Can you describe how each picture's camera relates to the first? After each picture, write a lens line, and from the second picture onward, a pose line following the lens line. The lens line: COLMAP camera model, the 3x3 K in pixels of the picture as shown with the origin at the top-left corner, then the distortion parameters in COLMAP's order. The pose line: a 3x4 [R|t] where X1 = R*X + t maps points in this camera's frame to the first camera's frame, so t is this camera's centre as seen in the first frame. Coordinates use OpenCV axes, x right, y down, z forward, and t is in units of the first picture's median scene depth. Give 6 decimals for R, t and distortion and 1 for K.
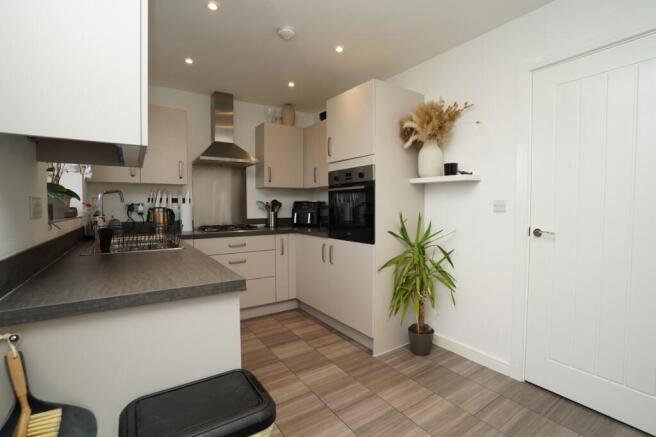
lens RADIAL K [[305.4, 0, 329.7], [0, 305.4, 216.7], [0, 0, 1]] dist [-0.014599, 0.004663]
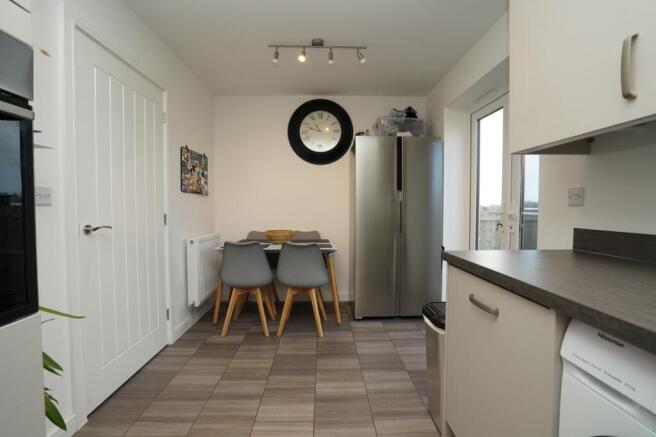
lens RADIAL K [[305.4, 0, 330.4], [0, 305.4, 215.3], [0, 0, 1]] dist [-0.014599, 0.004663]
pose [[-0.849462, -0.009551, 0.527563, -0.358453], [0.021132, 0.998418, 0.052103, -0.011413], [-0.527226, 0.055408, -0.847916, 1.536888]]
